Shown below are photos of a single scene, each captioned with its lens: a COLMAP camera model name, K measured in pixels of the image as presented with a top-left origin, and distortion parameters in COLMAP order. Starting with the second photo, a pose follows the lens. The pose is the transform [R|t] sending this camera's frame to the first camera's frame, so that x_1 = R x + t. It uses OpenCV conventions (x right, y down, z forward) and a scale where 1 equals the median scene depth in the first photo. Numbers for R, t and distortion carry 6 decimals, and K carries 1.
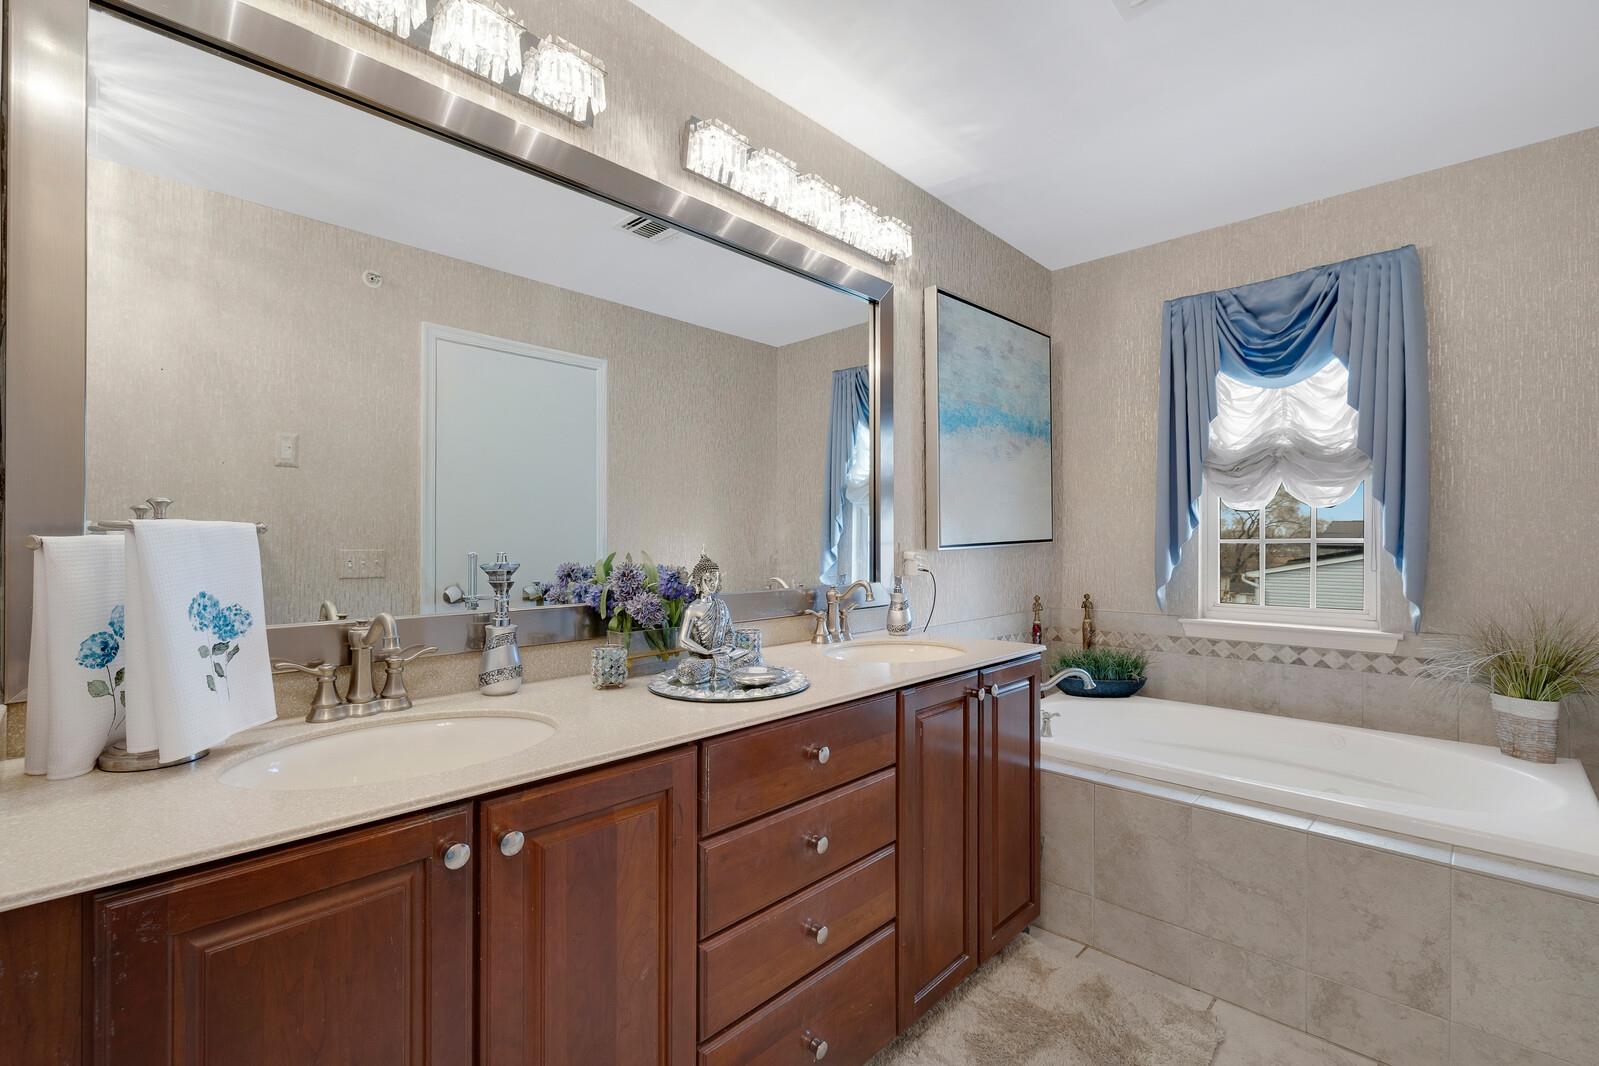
lens RADIAL K [[731.9, 0, 801.6], [0, 731.9, 527.1], [0, 0, 1]] dist [-0.000218, 0.000449]
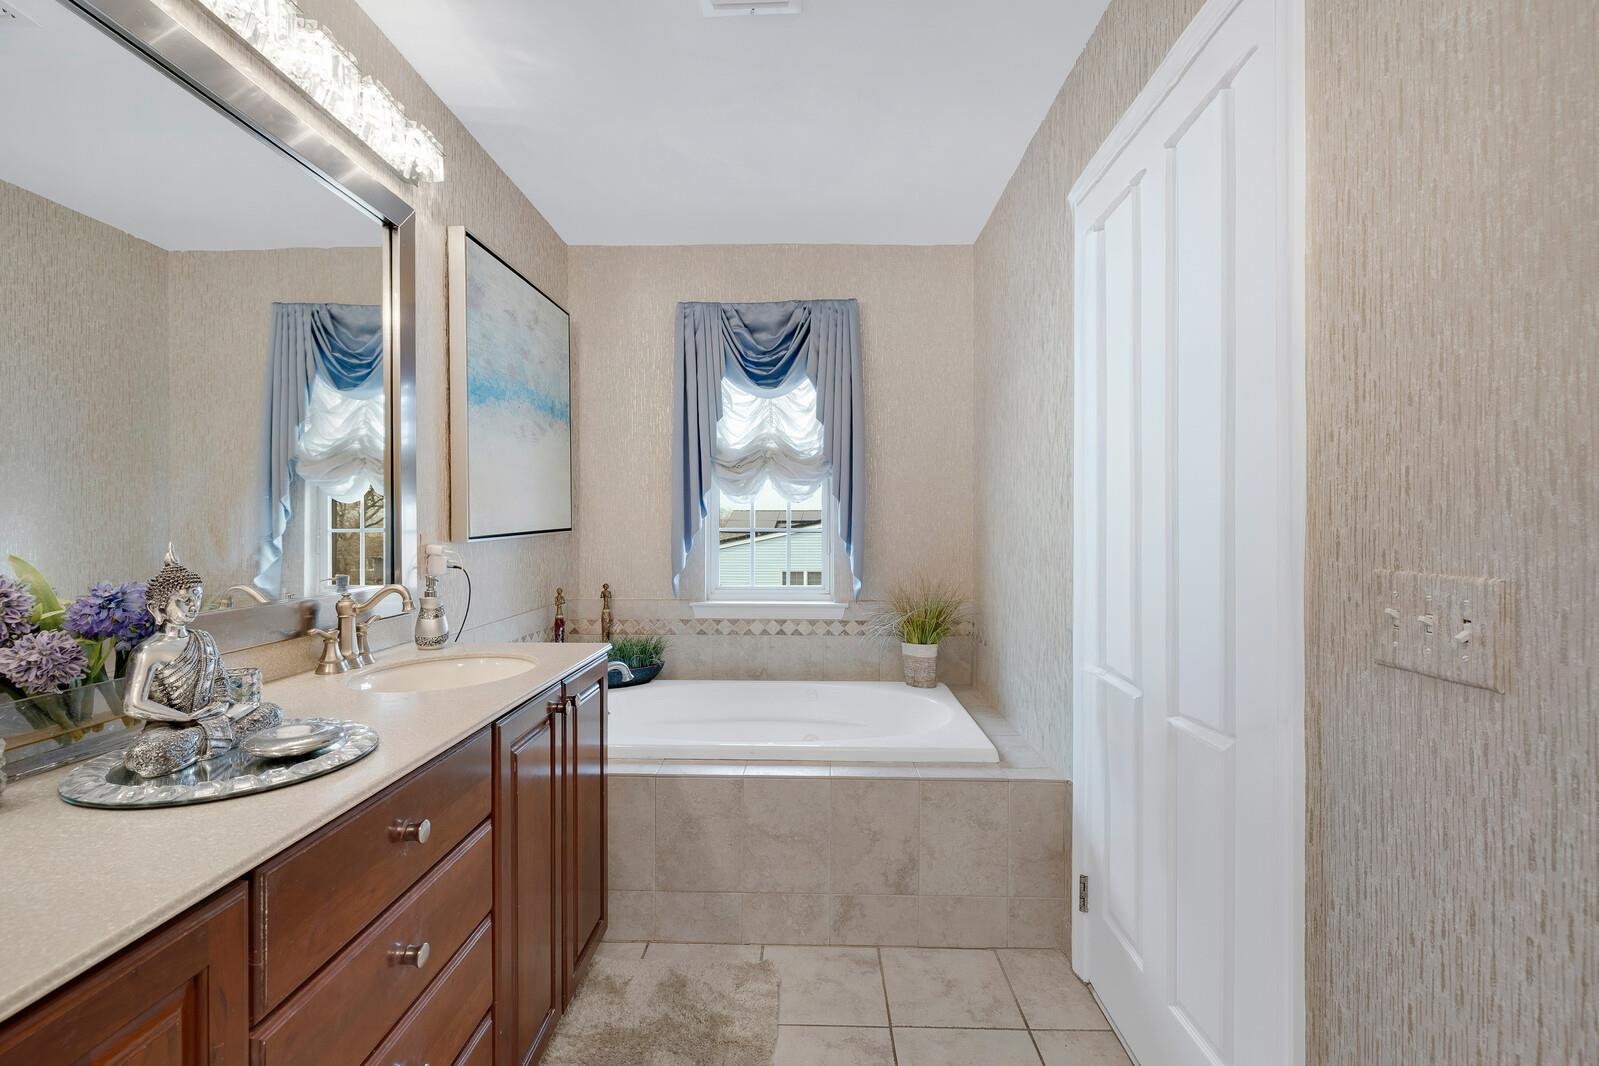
lens RADIAL K [[731.9, 0, 801.6], [0, 731.9, 527.1], [0, 0, 1]] dist [-0.000218, 0.000449]
pose [[0.731988, 0.000323, 0.681317, -0.111489], [-0.015065, 0.999763, 0.015711, -0.005569], [-0.681150, -0.021764, 0.731820, 0.125115]]
